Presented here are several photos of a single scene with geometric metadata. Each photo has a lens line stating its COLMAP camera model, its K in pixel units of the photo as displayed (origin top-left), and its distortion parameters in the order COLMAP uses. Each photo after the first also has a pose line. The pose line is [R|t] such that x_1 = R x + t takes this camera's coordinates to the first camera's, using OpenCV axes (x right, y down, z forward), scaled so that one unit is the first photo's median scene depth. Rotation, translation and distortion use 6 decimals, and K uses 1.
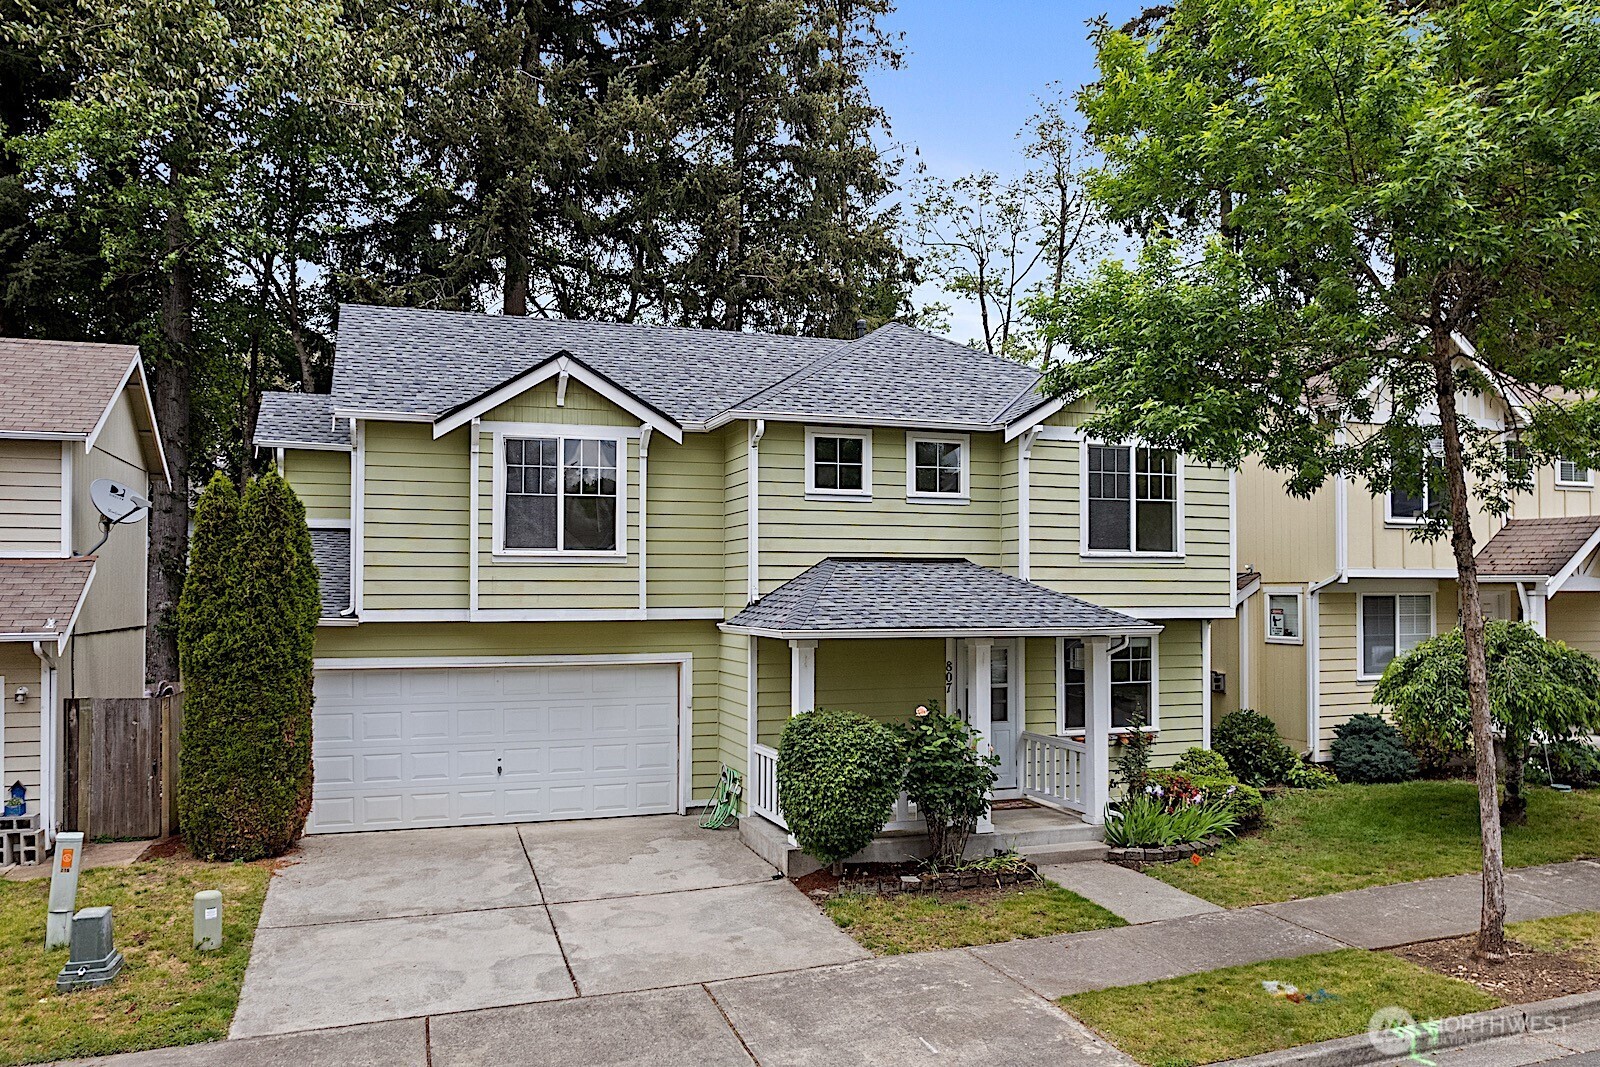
lens RADIAL K [[1169.7, 0, 803.2], [0, 1169.7, 536.5], [0, 0, 1]] dist [-0.011678, 0.009682]
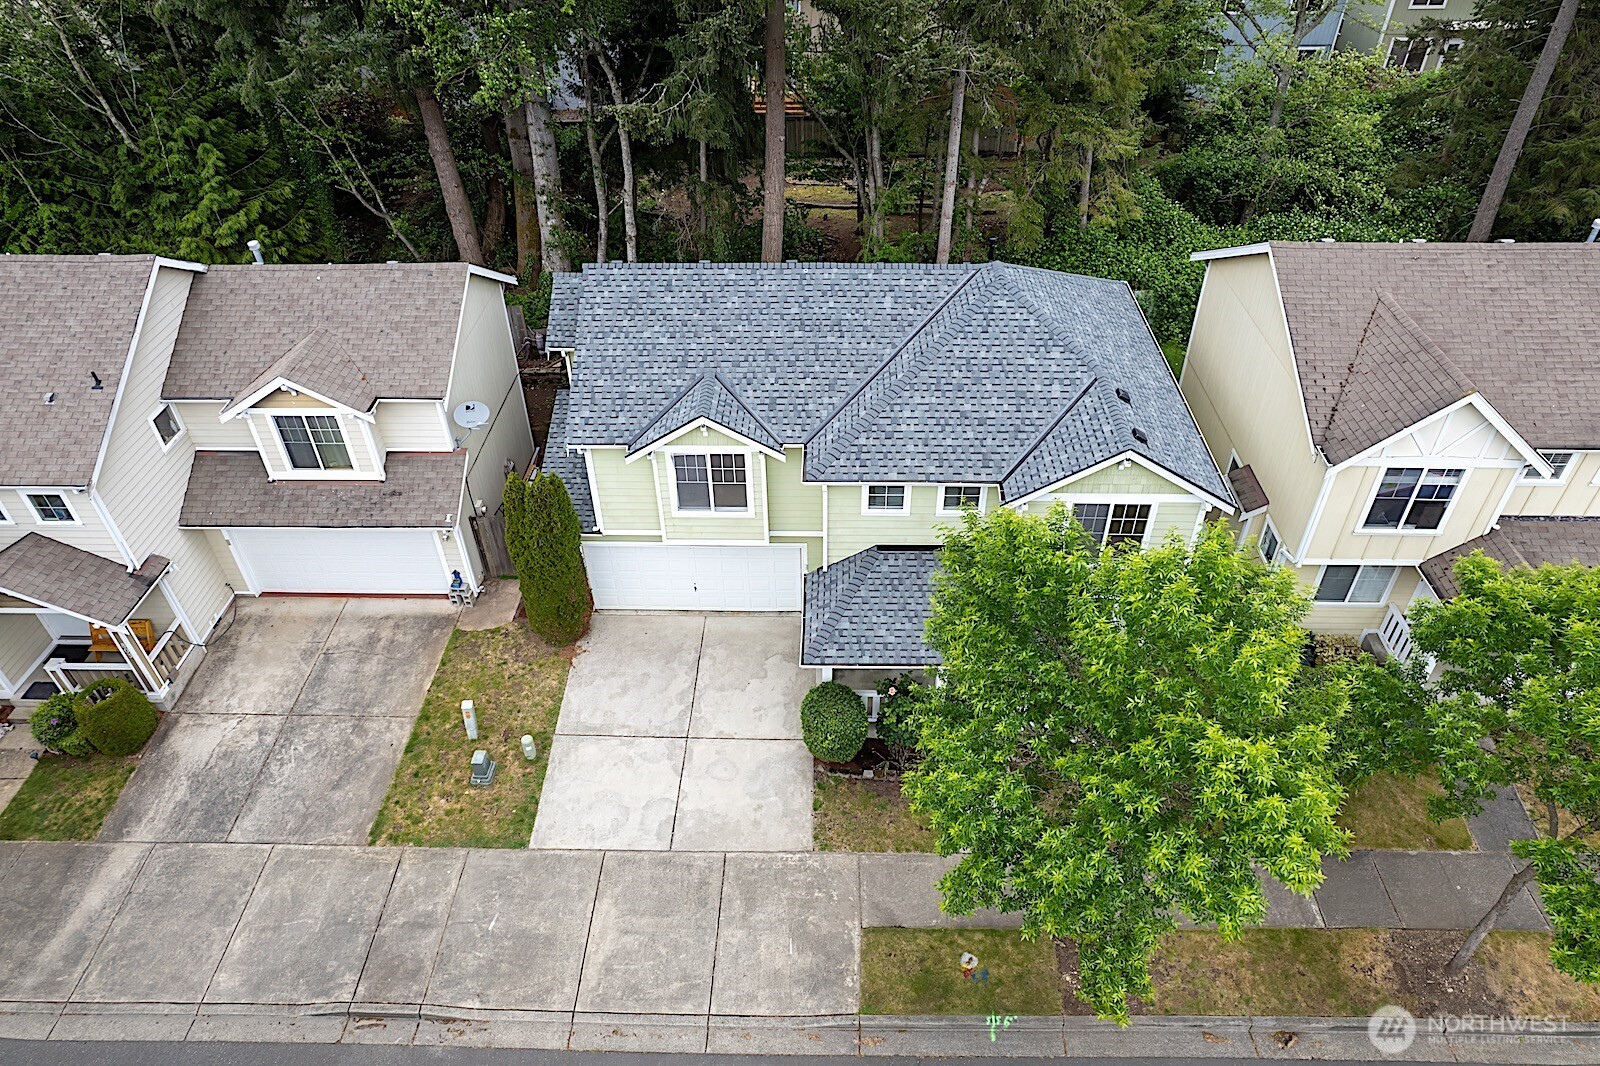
lens RADIAL K [[1007.8, 0, 797.9], [0, 1007.8, 529.0], [0, 0, 1]] dist [0.023029, 0.010576]
pose [[0.937895, 0.206556, -0.278725, 0.406898], [0.015849, 0.777078, 0.629205, -1.171531], [0.346557, -0.594546, 0.725544, 0.039333]]
